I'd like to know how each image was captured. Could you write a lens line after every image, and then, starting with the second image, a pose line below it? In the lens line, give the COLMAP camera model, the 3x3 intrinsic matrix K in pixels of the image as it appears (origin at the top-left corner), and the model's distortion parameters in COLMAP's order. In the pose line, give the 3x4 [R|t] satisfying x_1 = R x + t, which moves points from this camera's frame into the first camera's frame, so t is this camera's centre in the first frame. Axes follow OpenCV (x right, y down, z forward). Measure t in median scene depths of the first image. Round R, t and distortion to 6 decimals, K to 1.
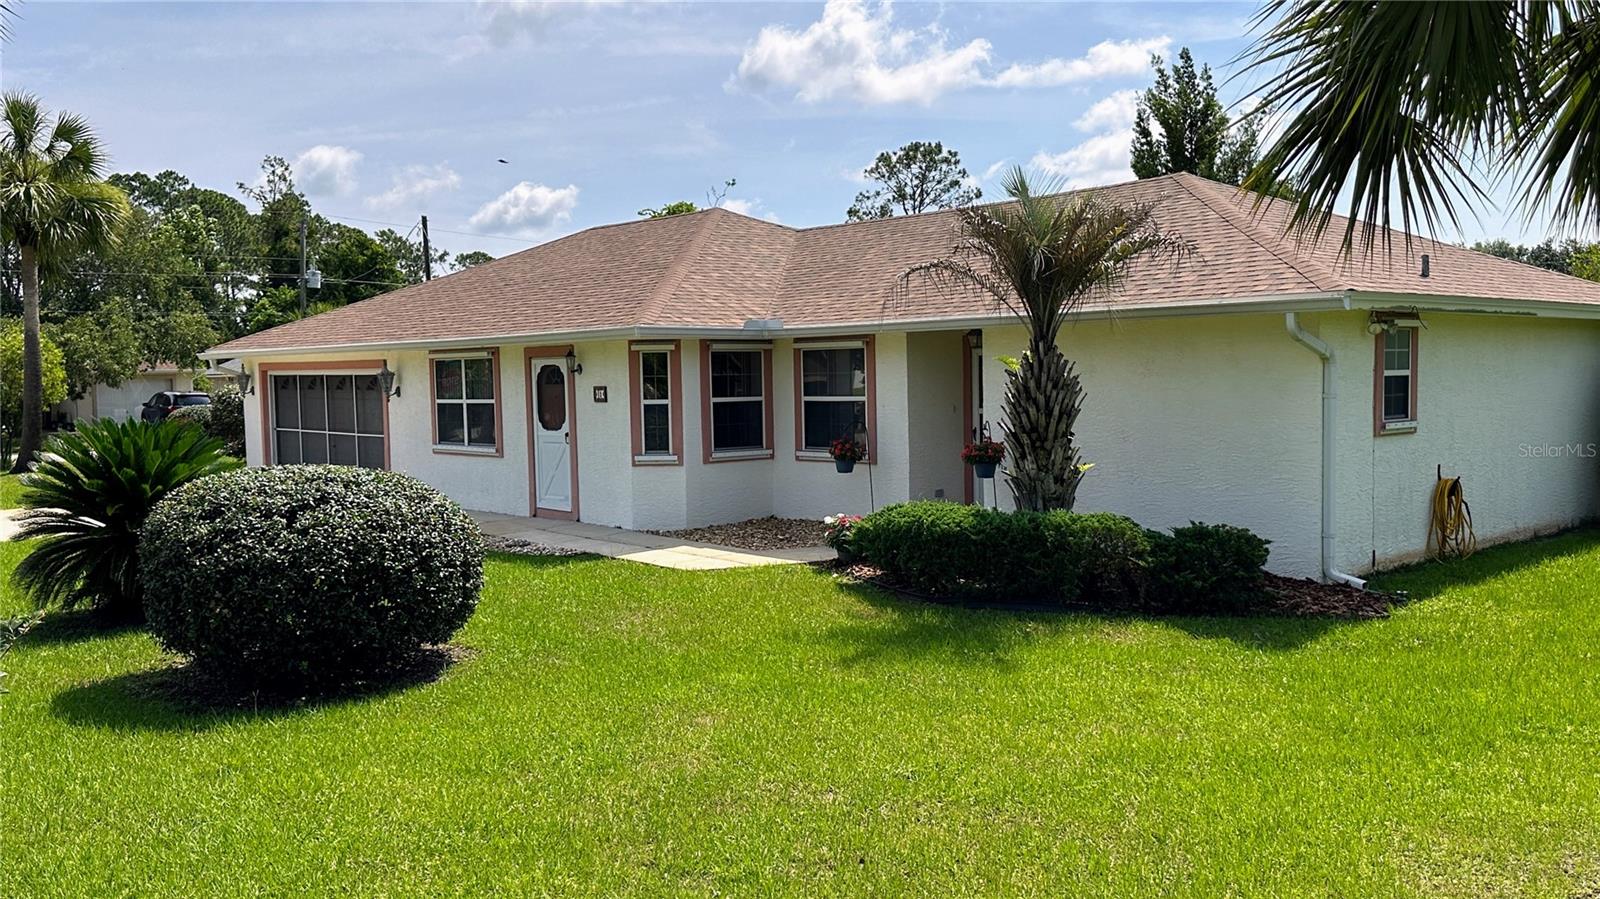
lens RADIAL K [[1366.7, 0, 800.0], [0, 1366.7, 449.5], [0, 0, 1]] dist [0.159234, -0.307879]
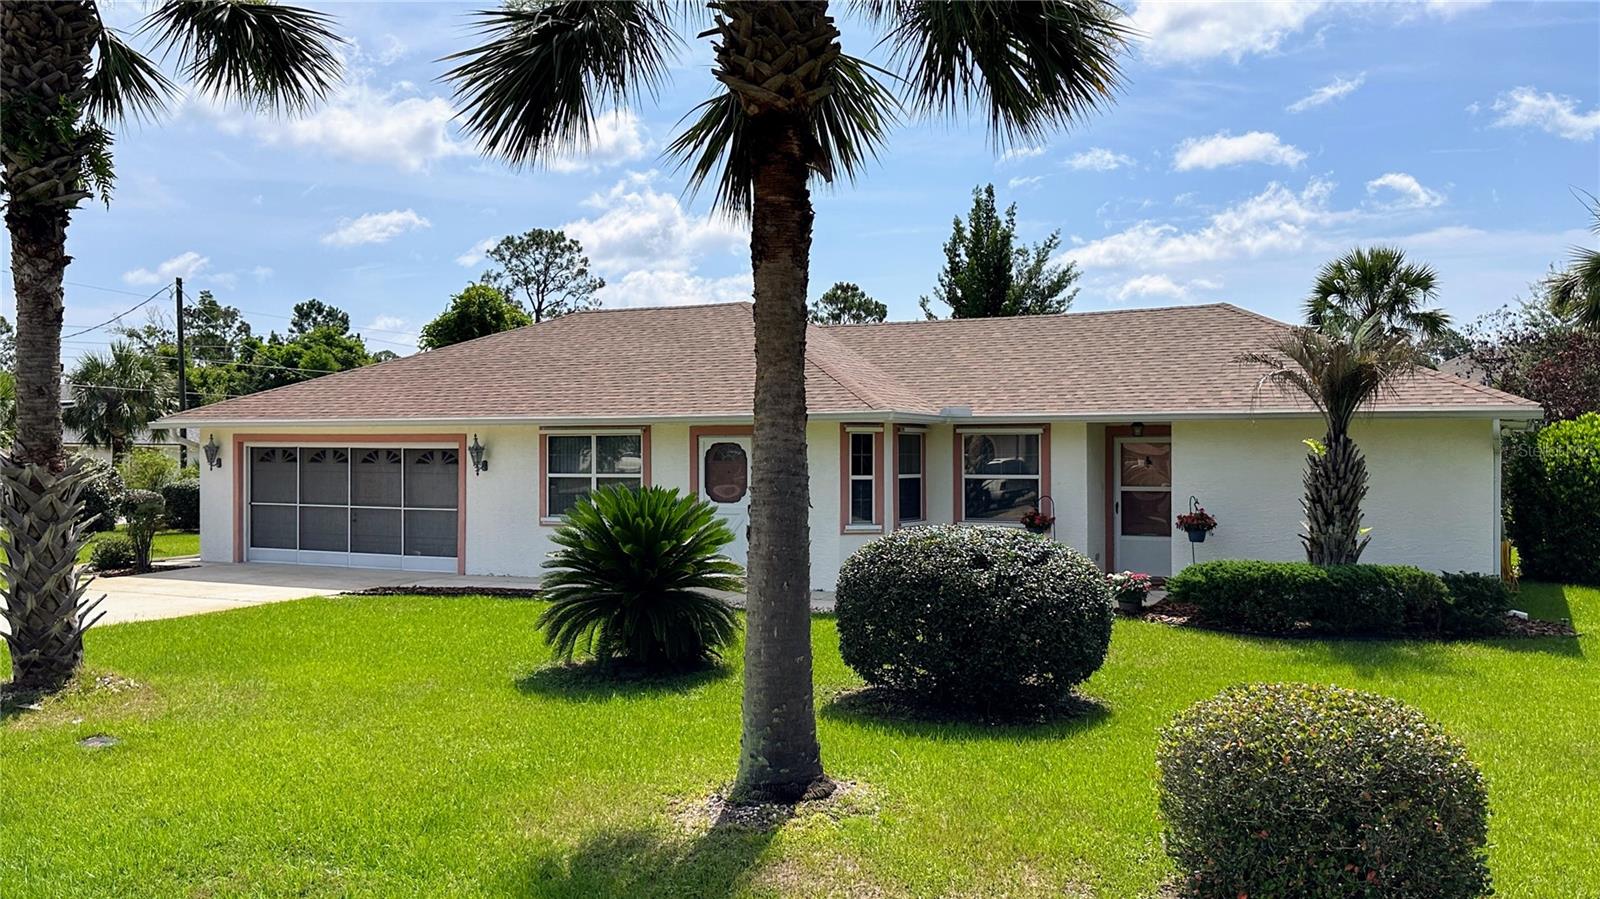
lens RADIAL K [[1366.7, 0, 800.0], [0, 1366.7, 449.5], [0, 0, 1]] dist [0.159234, -0.307879]
pose [[0.931163, 0.020027, 0.364053, -0.849627], [0.002381, 0.998135, -0.060999, 0.016424], [-0.364595, 0.057667, 0.929379, -0.048451]]
